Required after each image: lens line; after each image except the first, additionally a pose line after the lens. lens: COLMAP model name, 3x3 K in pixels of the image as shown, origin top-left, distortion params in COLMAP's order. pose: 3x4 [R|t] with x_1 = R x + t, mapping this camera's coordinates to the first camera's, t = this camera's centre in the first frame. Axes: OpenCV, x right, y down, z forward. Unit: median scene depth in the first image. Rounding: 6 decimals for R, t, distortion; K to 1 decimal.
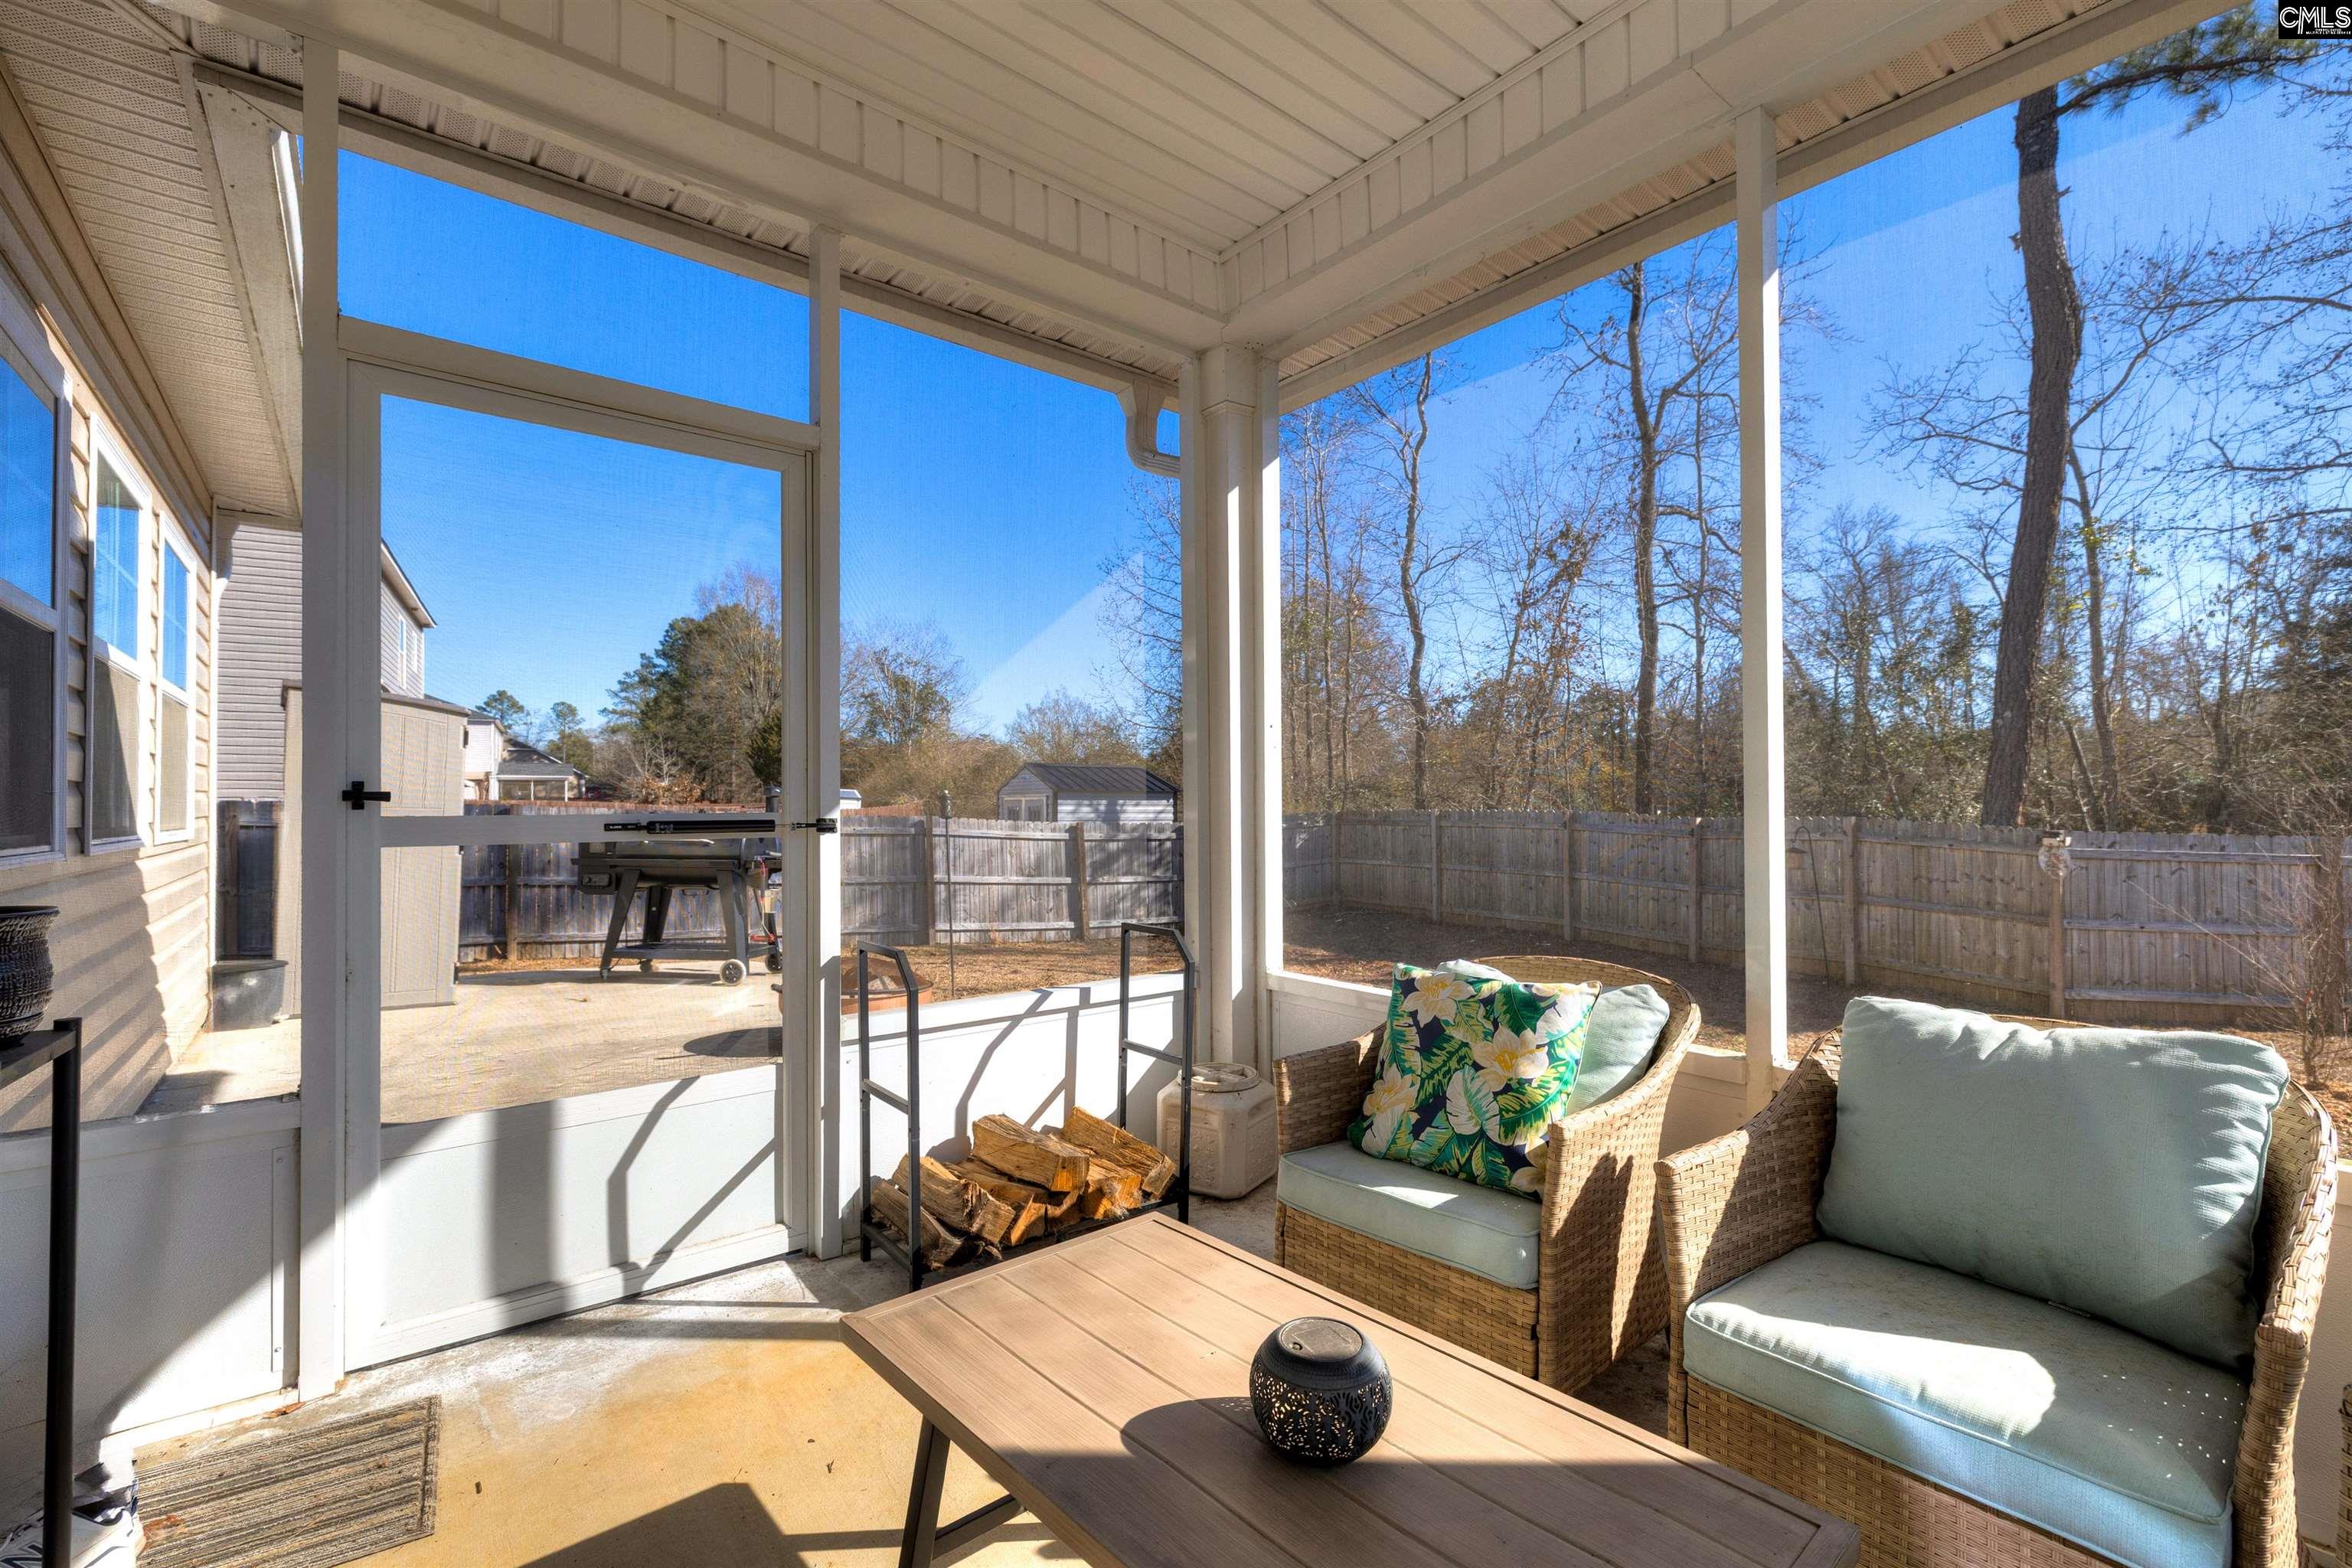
lens RADIAL K [[1026.2, 0, 1180.5], [0, 1026.2, 794.4], [0, 0, 1]] dist [0.001887, -0.000918]
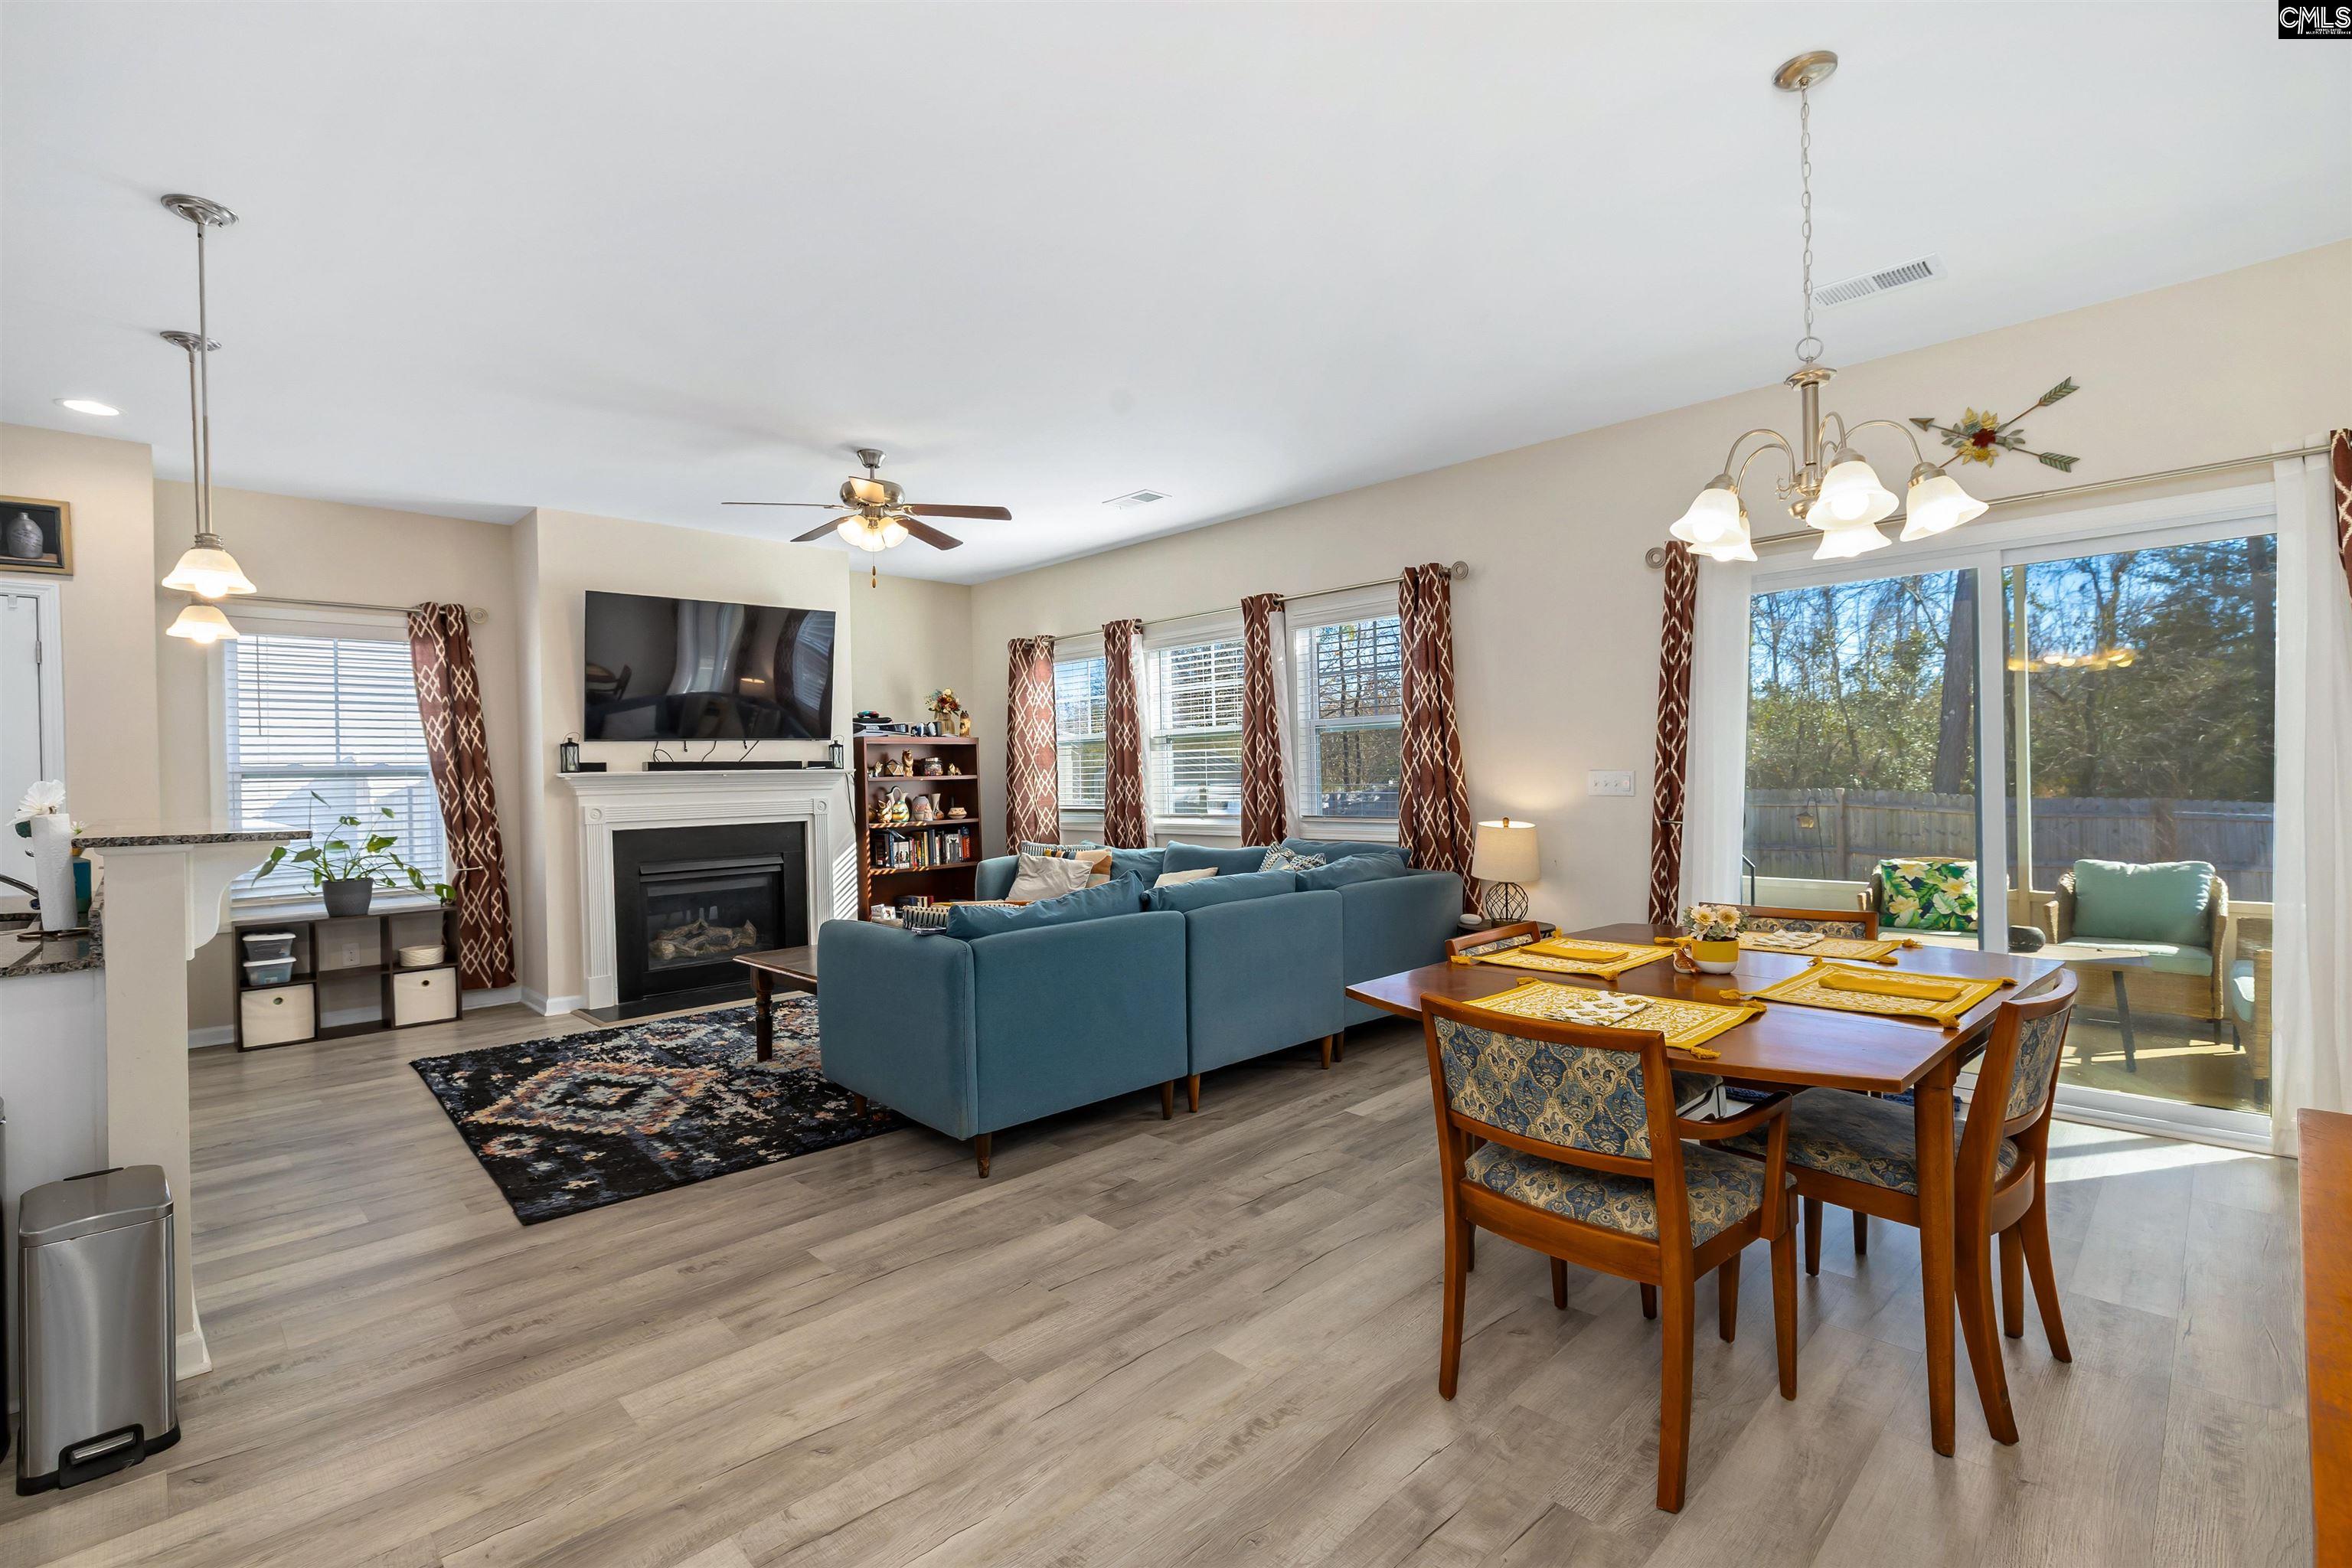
lens RADIAL K [[1055.5, 0, 1180.6], [0, 1055.5, 797.2], [0, 0, 1]] dist [0.002177, -0.001519]
pose [[0.994043, -0.011495, 0.108385, -2.083559], [0.008099, 0.999464, 0.031718, -0.100464], [-0.108691, -0.030651, 0.993603, -1.625921]]
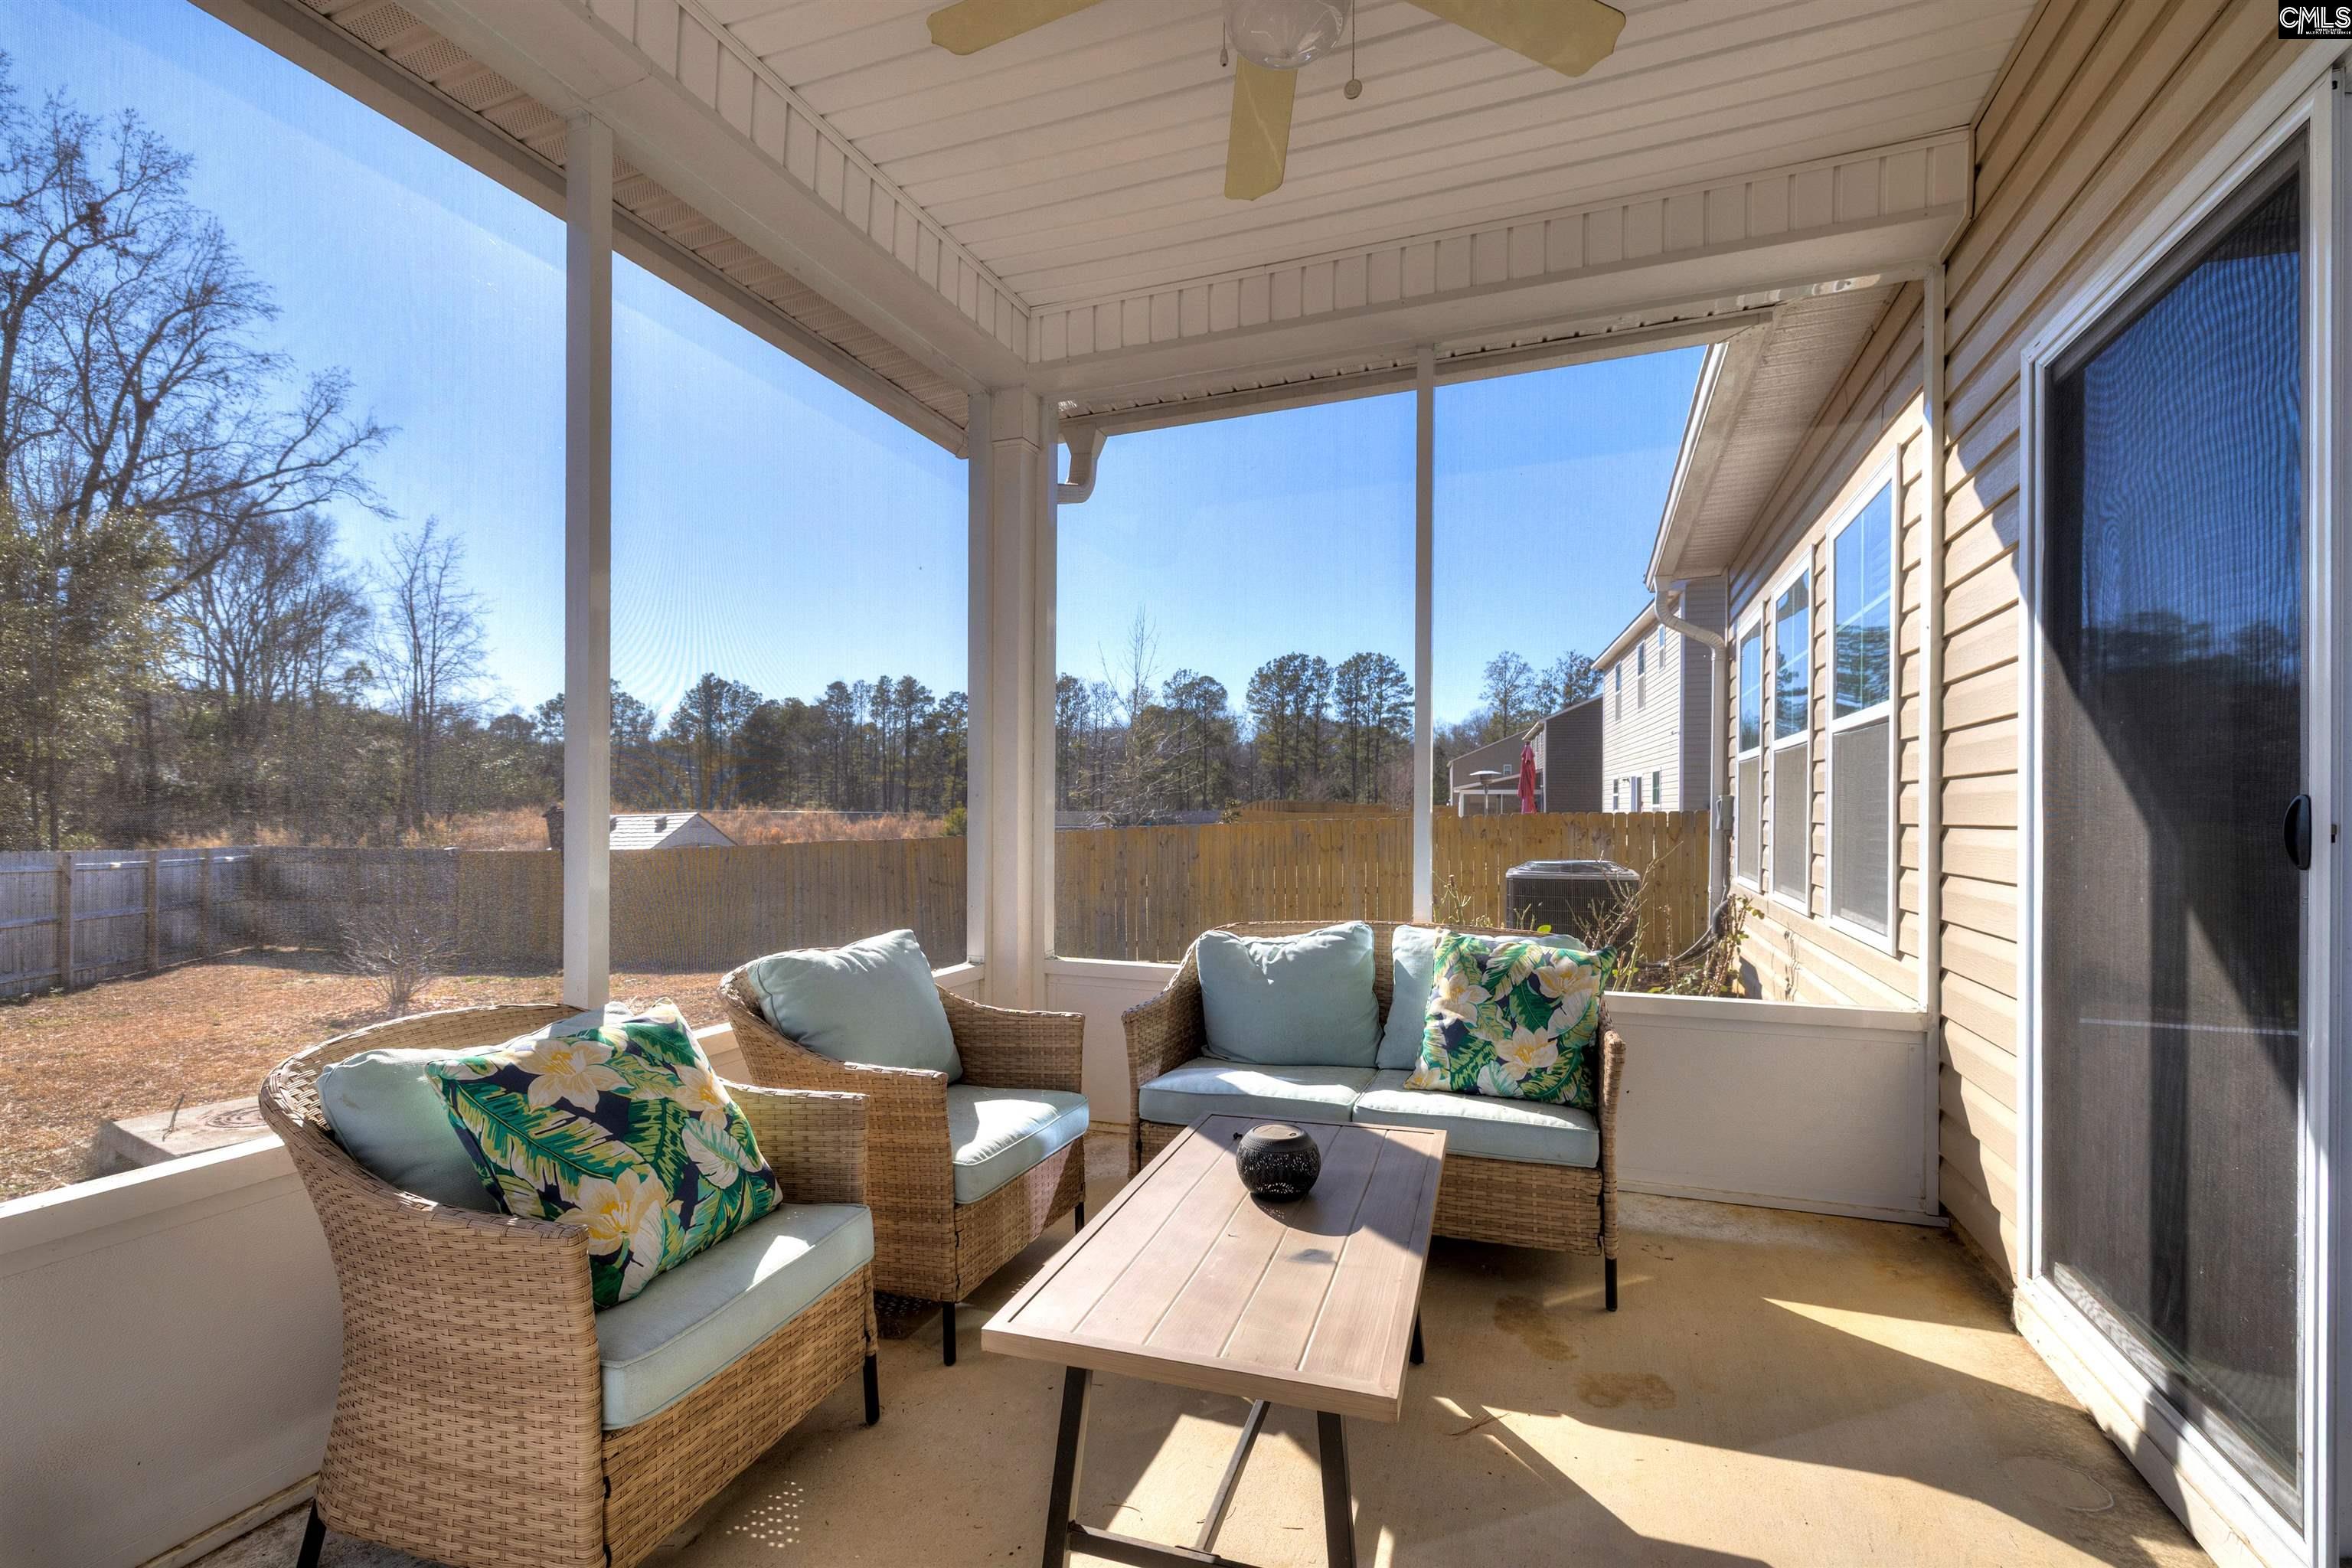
lens RADIAL K [[1026.2, 0, 1184.1], [0, 1026.2, 795.9], [0, 0, 1]] dist [0.001887, -0.000918]
pose [[-0.516211, 0.016677, 0.856299, -0.663103], [-0.008927, 0.999651, -0.024850, 0.014564], [-0.856415, -0.020472, -0.515882, 1.089812]]
